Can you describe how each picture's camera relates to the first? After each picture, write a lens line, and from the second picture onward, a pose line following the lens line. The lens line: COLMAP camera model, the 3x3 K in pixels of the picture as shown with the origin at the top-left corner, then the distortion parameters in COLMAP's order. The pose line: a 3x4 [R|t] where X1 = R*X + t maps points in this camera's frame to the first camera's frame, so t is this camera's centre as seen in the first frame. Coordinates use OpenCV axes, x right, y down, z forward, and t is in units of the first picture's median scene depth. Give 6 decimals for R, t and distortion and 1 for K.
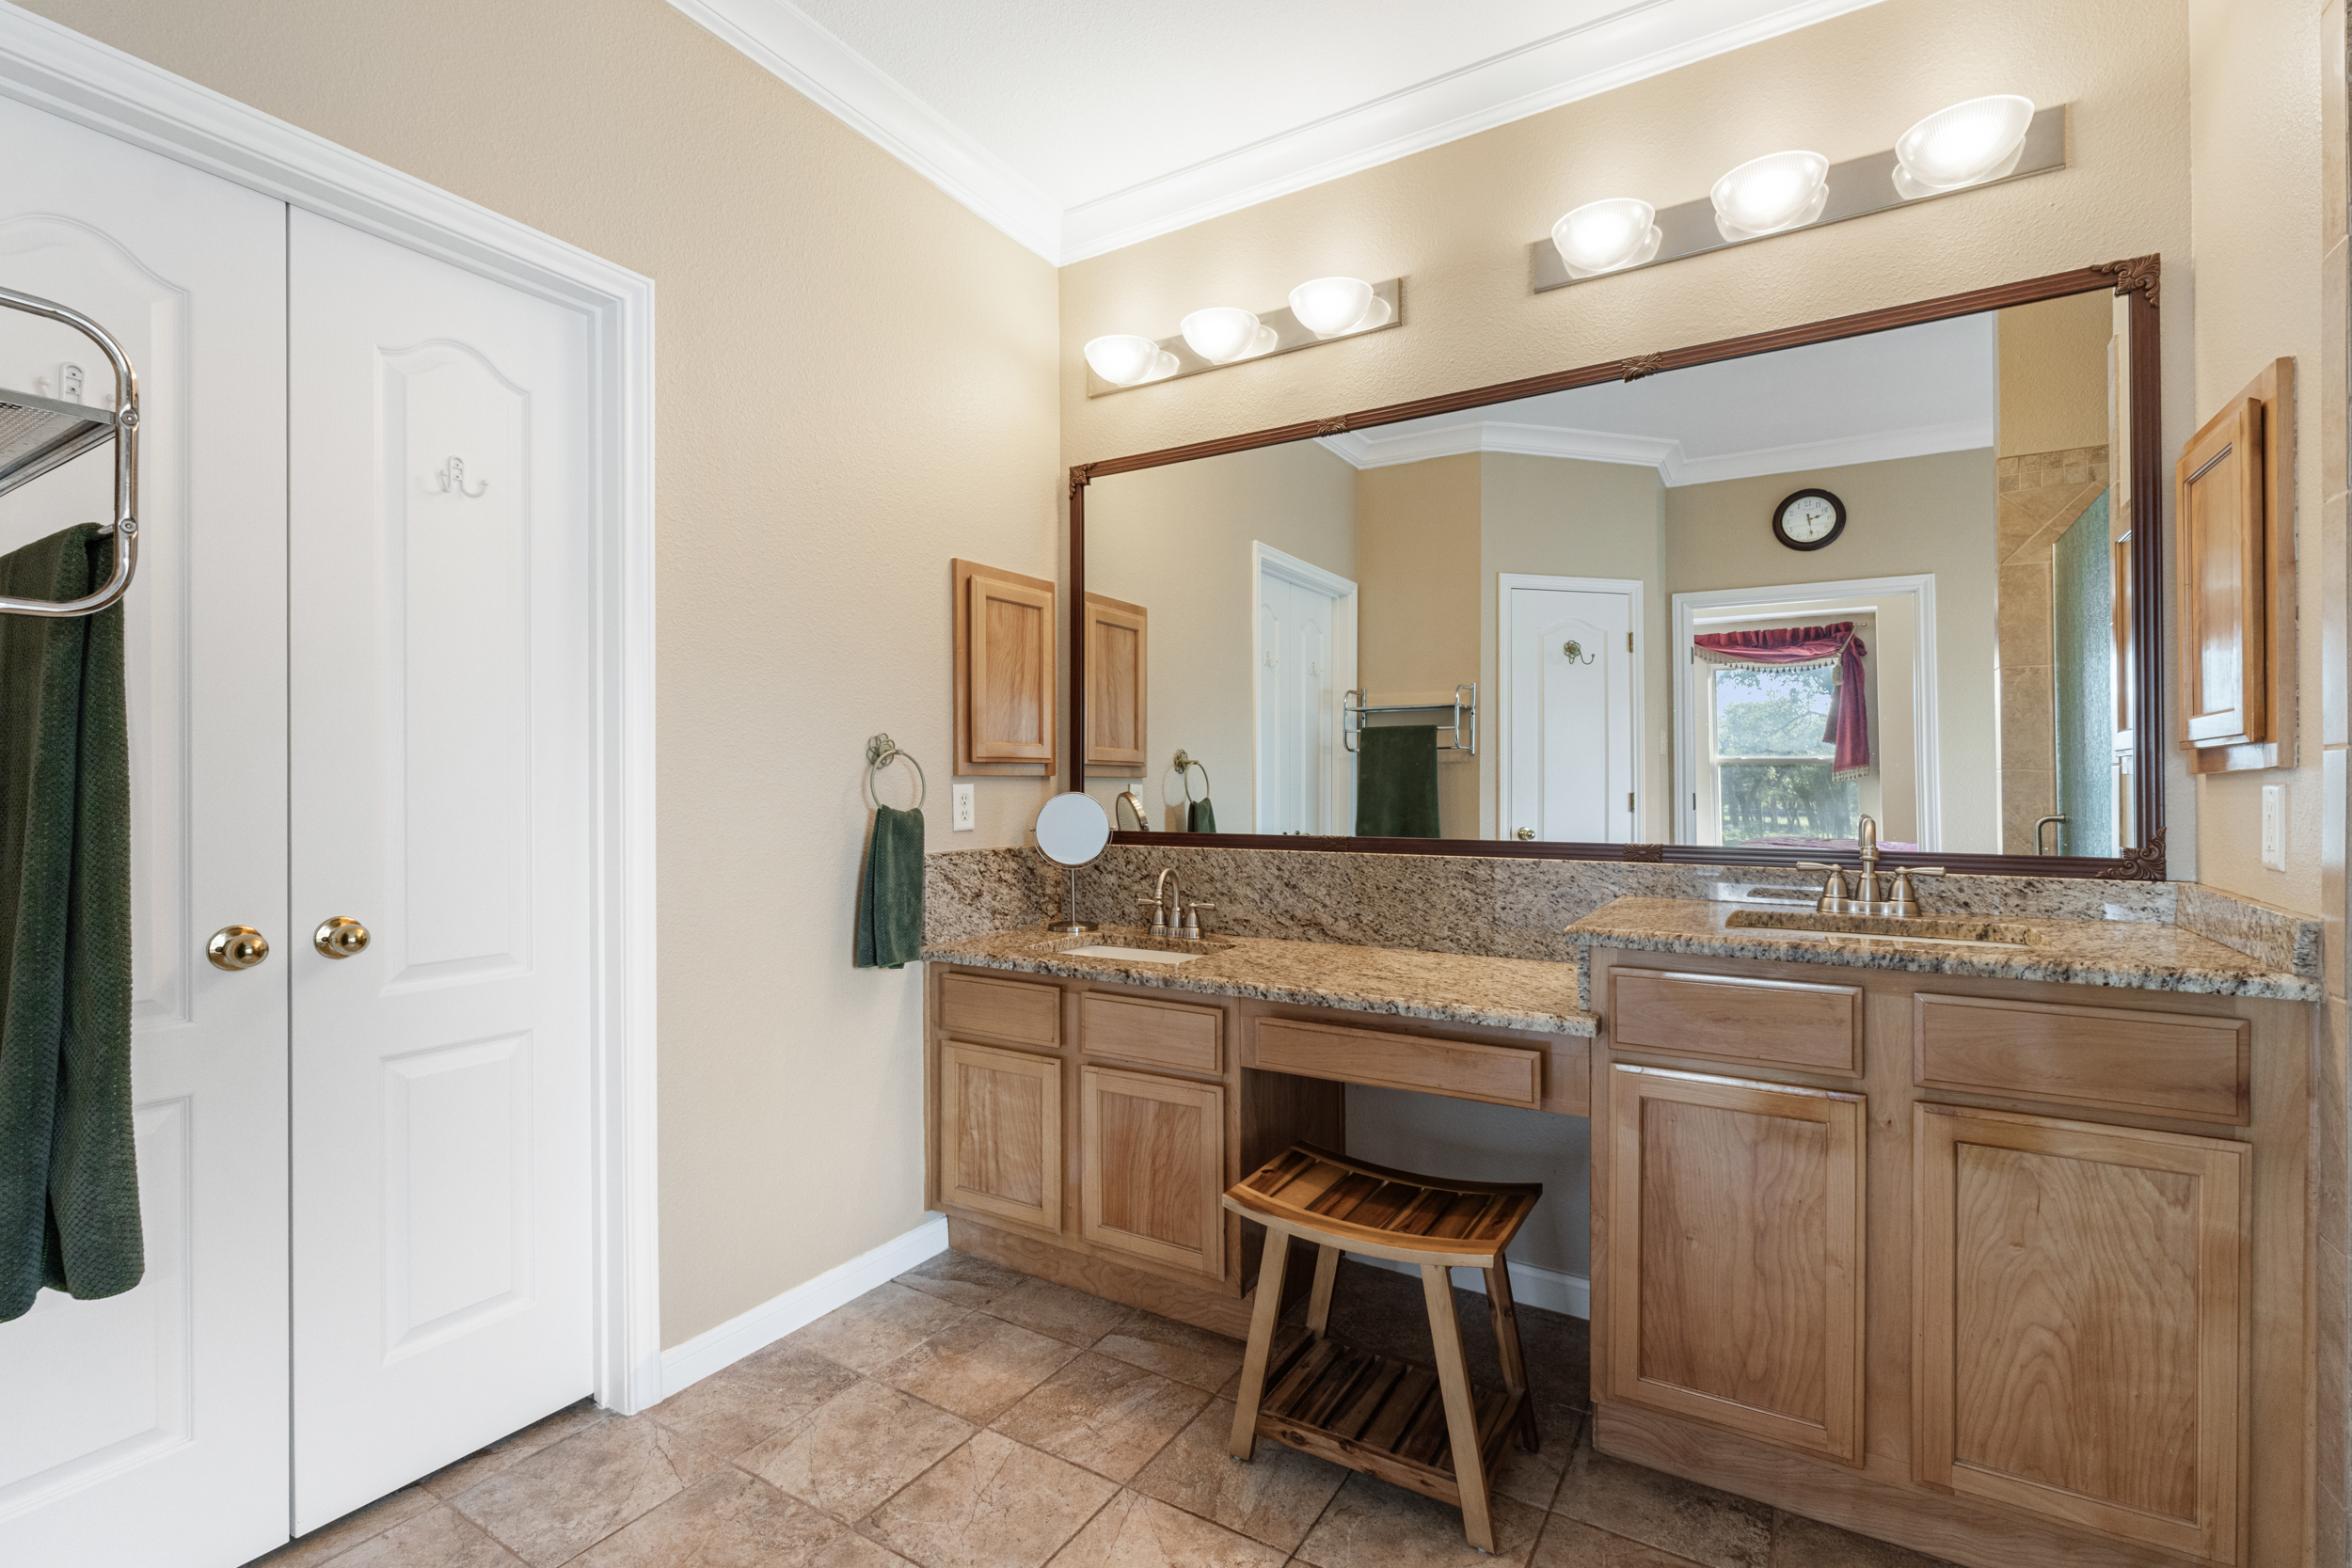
lens RADIAL K [[1054.2, 0, 1178.7], [0, 1054.2, 784.2], [0, 0, 1]] dist [-0.001779, -0.000205]
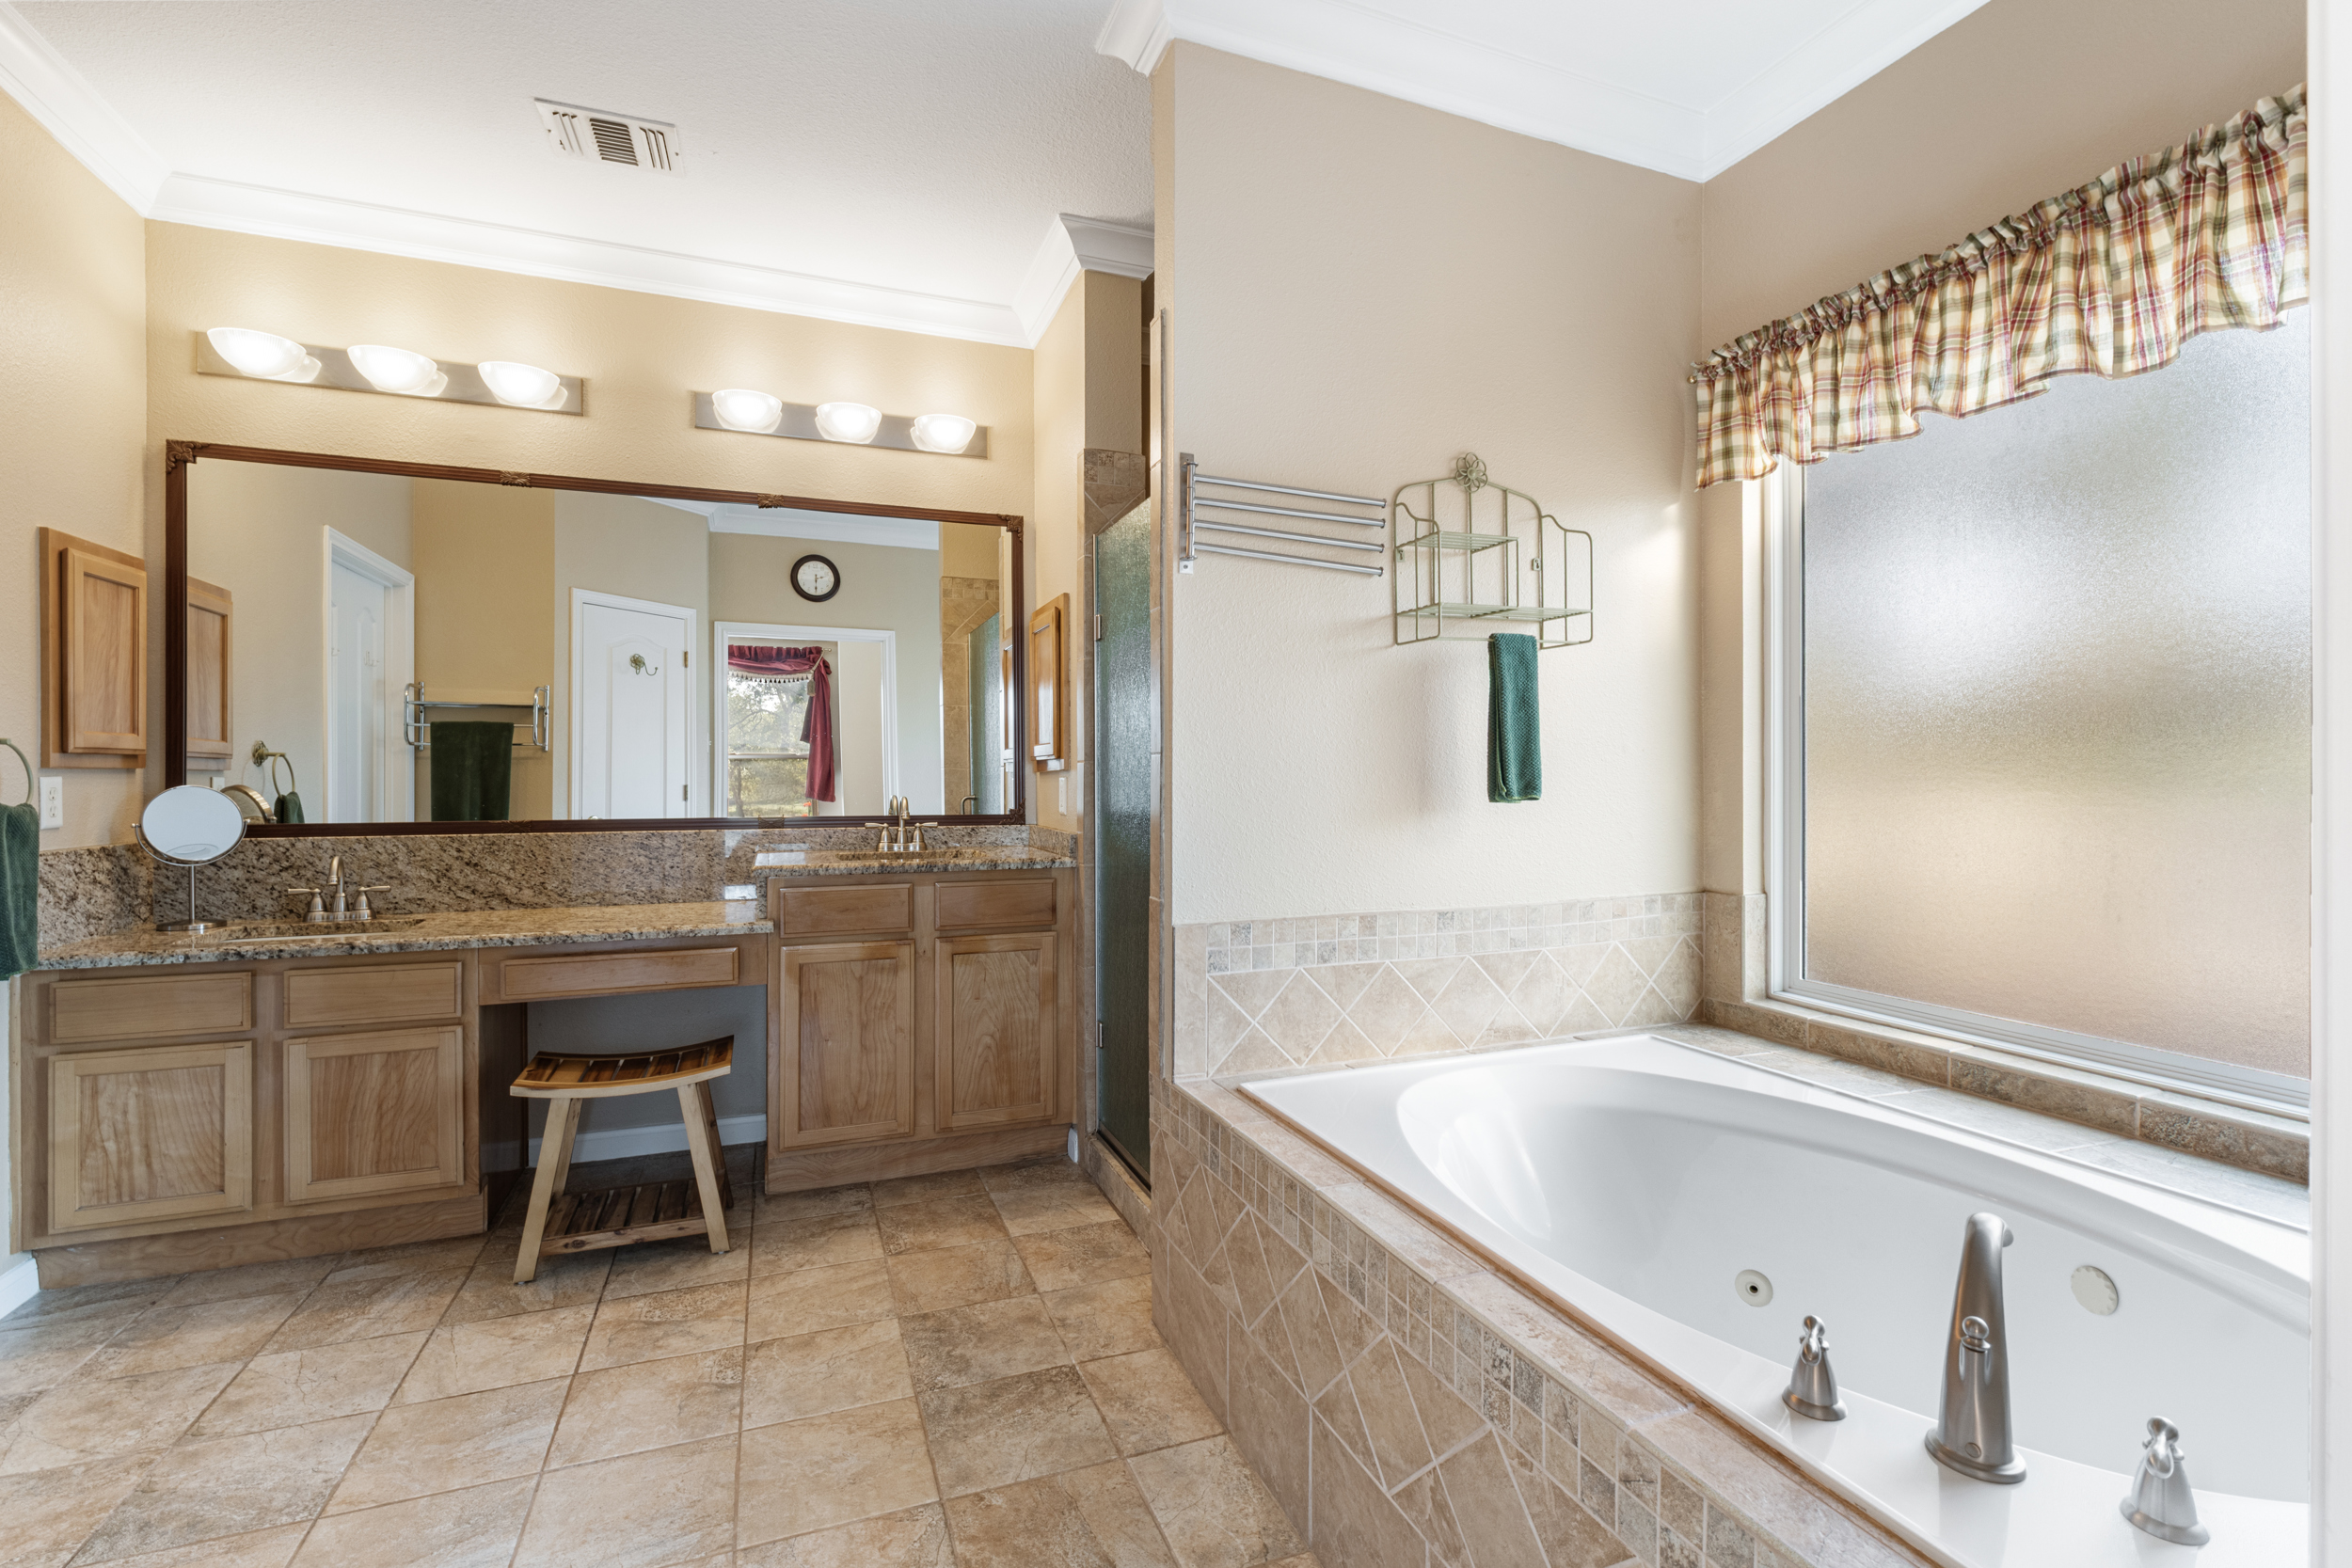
lens RADIAL K [[1054.2, 0, 1178.7], [0, 1054.2, 784.2], [0, 0, 1]] dist [-0.001779, -0.000205]
pose [[0.606762, -0.004809, 0.794869, -0.380362], [0.000462, 0.999984, 0.005697, 0.001660], [-0.794883, -0.003090, 0.606755, -0.357897]]
